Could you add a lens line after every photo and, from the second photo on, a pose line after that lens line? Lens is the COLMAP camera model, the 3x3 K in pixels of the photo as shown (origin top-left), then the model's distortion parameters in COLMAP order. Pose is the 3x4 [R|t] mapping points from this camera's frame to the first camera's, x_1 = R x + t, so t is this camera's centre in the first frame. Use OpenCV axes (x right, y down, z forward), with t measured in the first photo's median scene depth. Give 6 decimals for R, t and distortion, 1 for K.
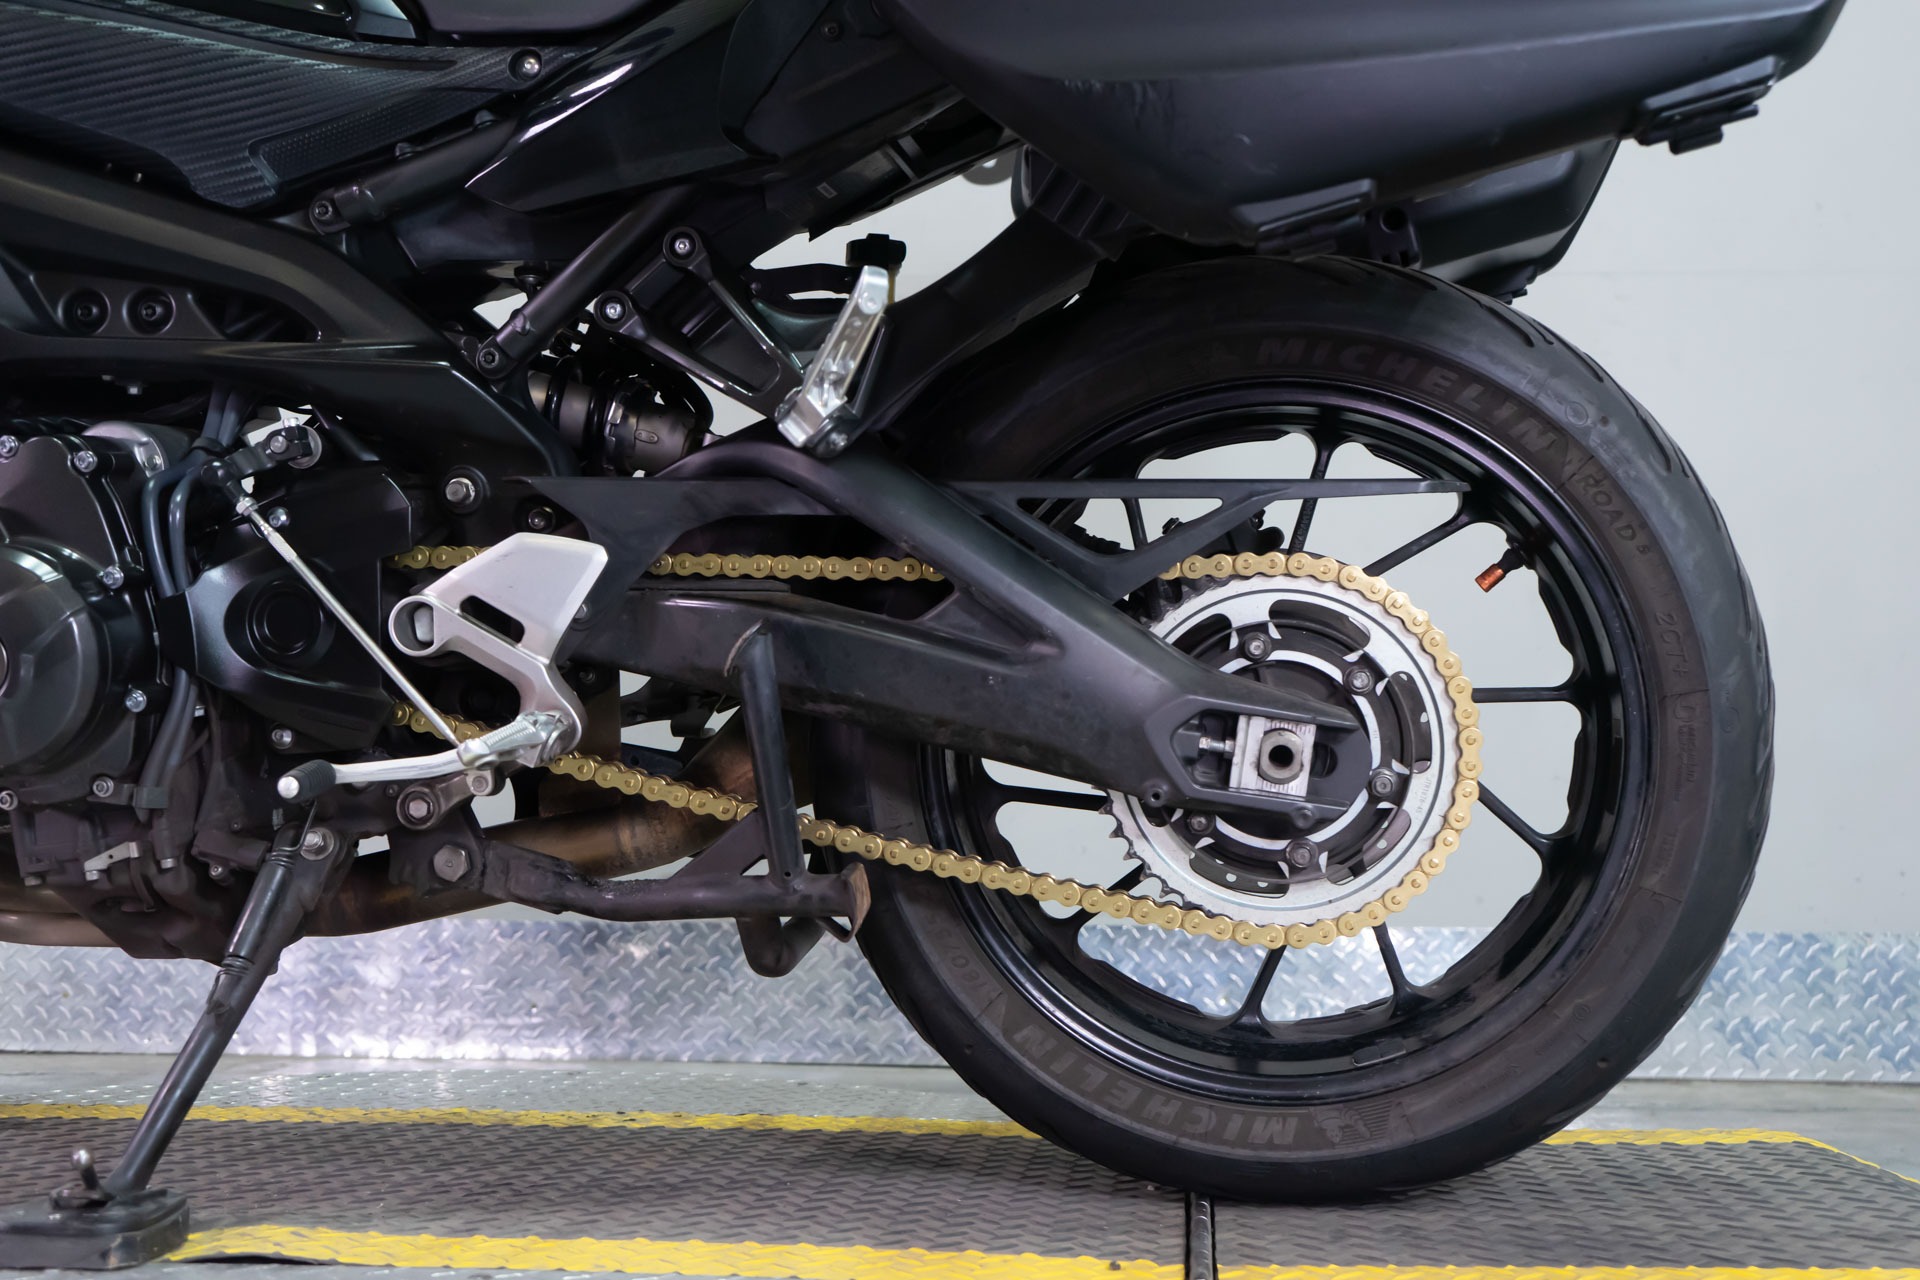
lens RADIAL K [[1946.1, 0, 960.0], [0, 1946.1, 640.0], [0, 0, 1]] dist [-0.009112, 0.012138]
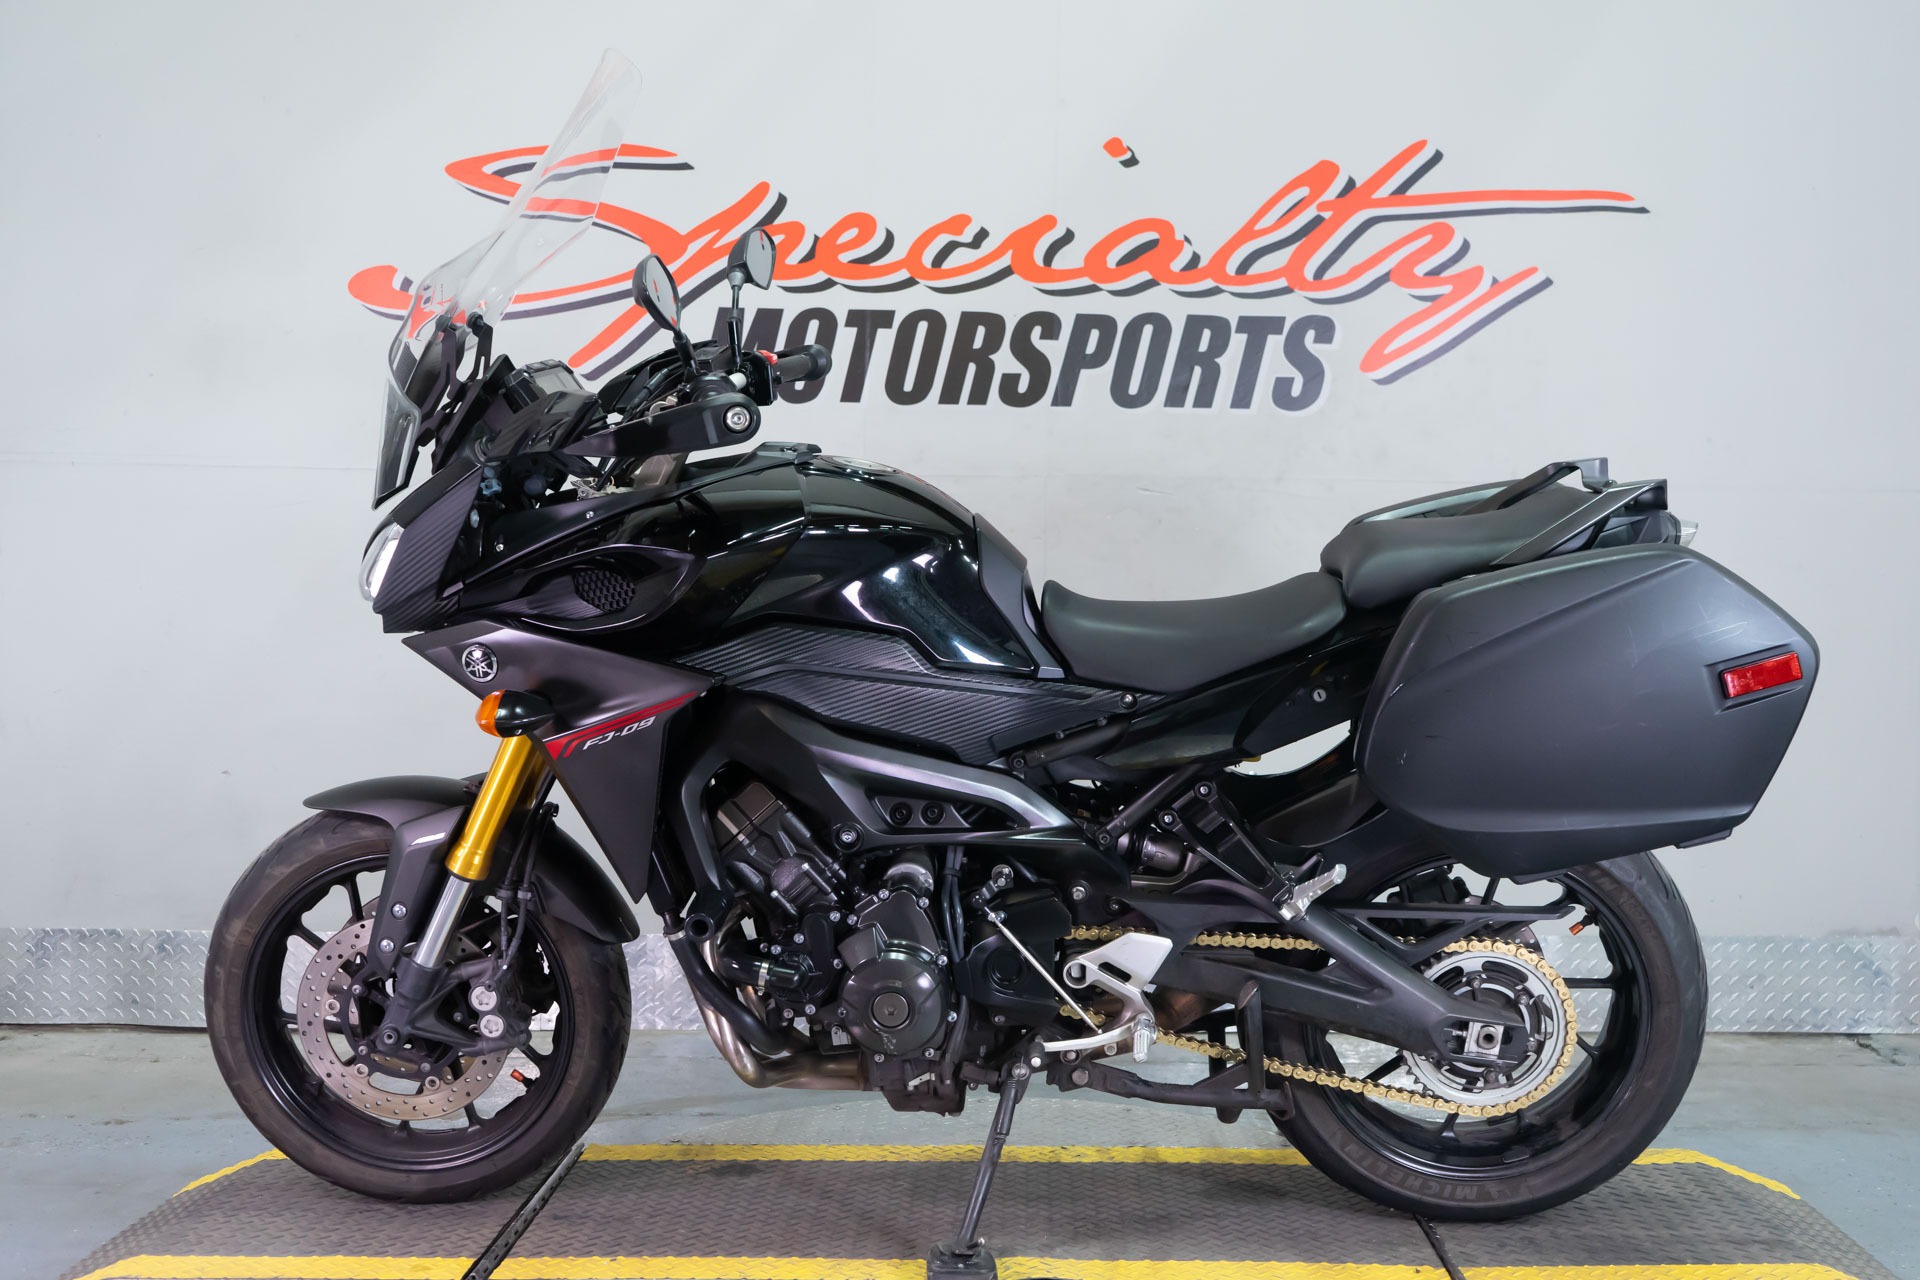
lens RADIAL K [[2132.3, 0, 960.0], [0, 2132.3, 640.0], [0, 0, 1]] dist [0.007168, 0.015504]
pose [[0.996004, -0.001731, 0.089293, -0.599833], [-0.011676, 0.988706, 0.149413, -0.689607], [-0.088543, -0.149858, 0.984735, -1.160907]]
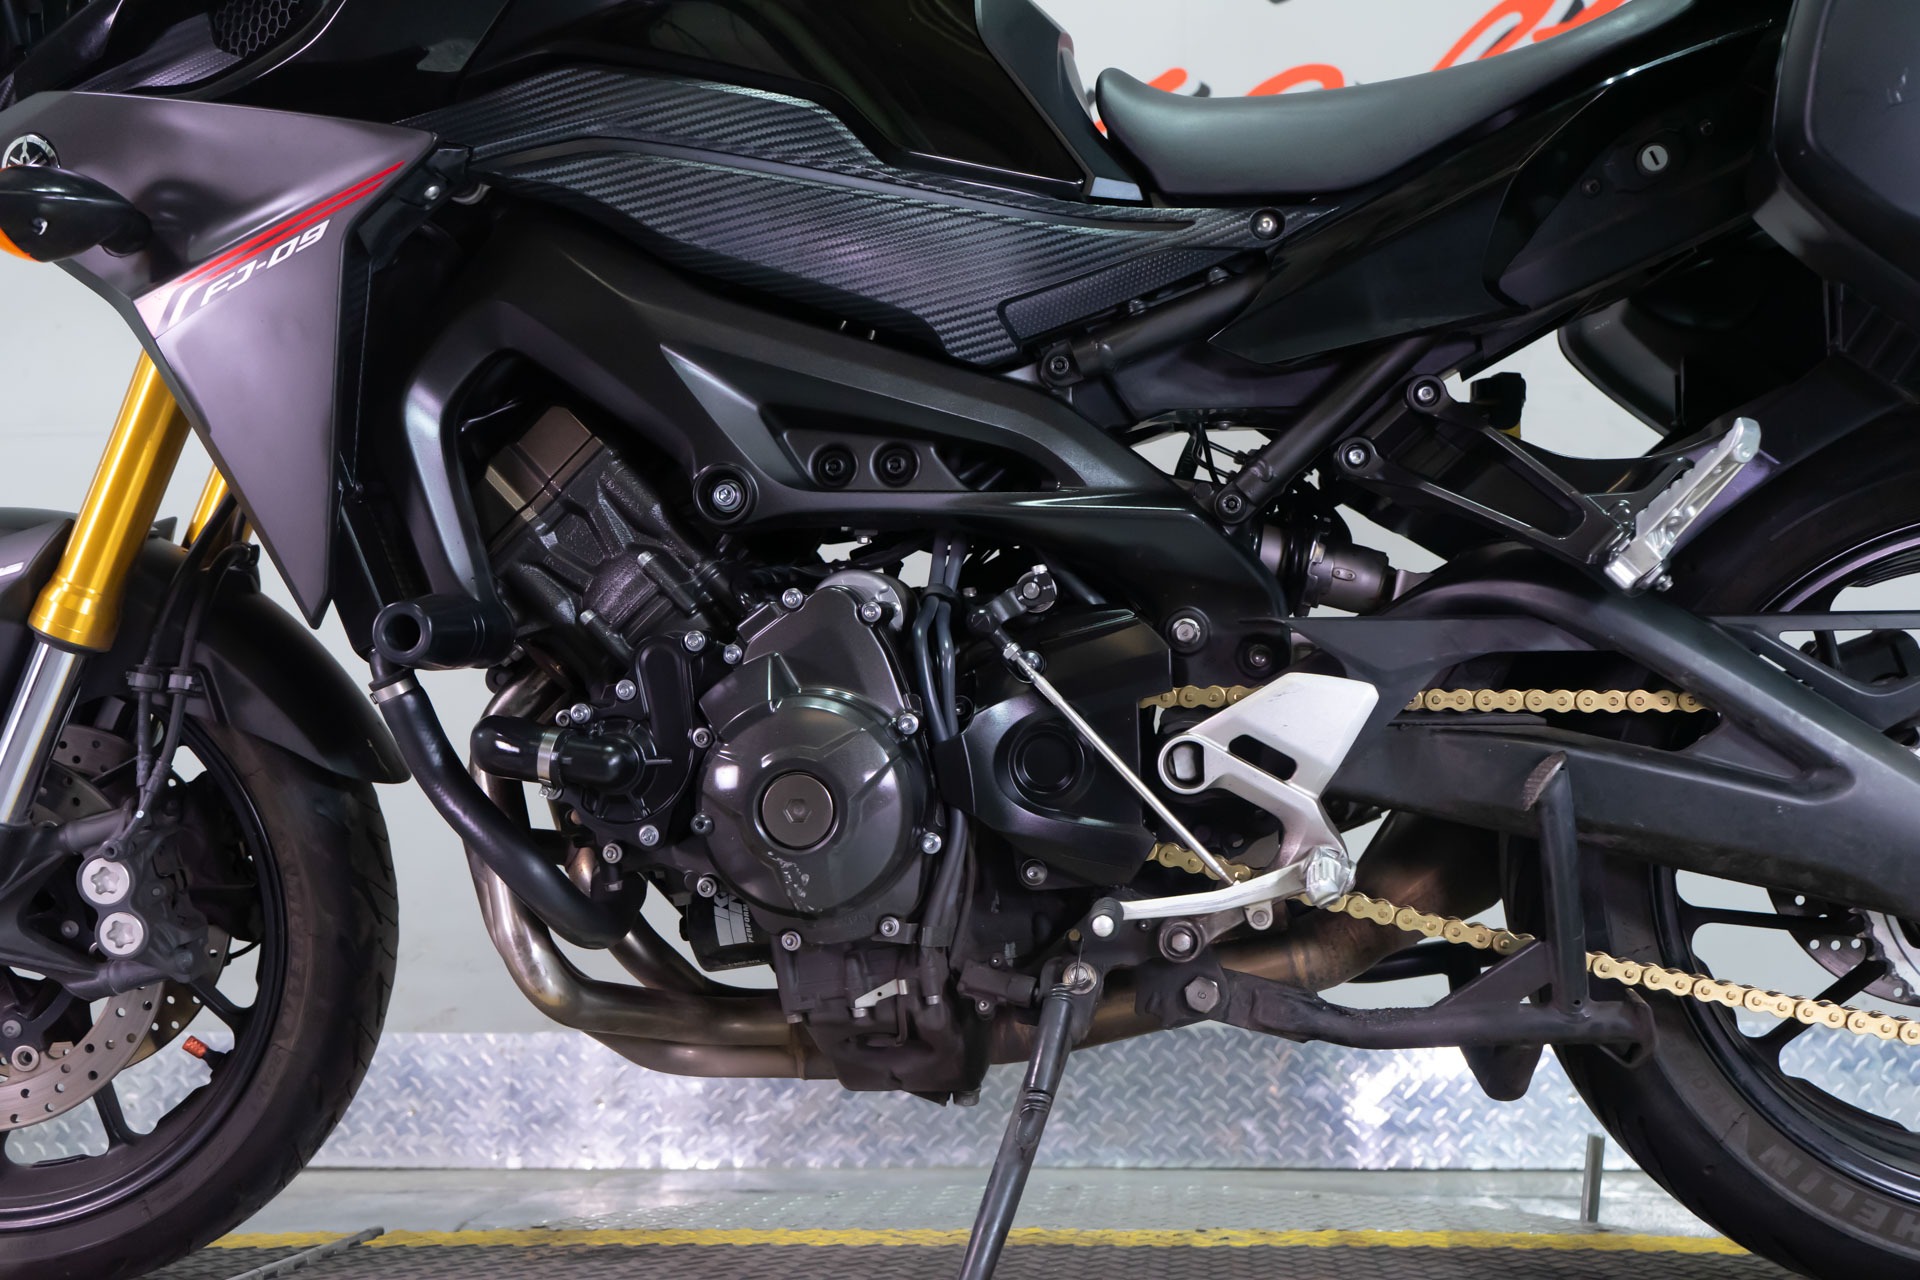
lens RADIAL K [[1912.1, 0, 960.0], [0, 1912.1, 640.0], [0, 0, 1]] dist [-0.000673, 0.006823]
pose [[0.999783, -0.018058, -0.010369, -0.383060], [0.017550, 0.998735, -0.047118, -0.027236], [0.011206, 0.046926, 0.998836, -0.017813]]
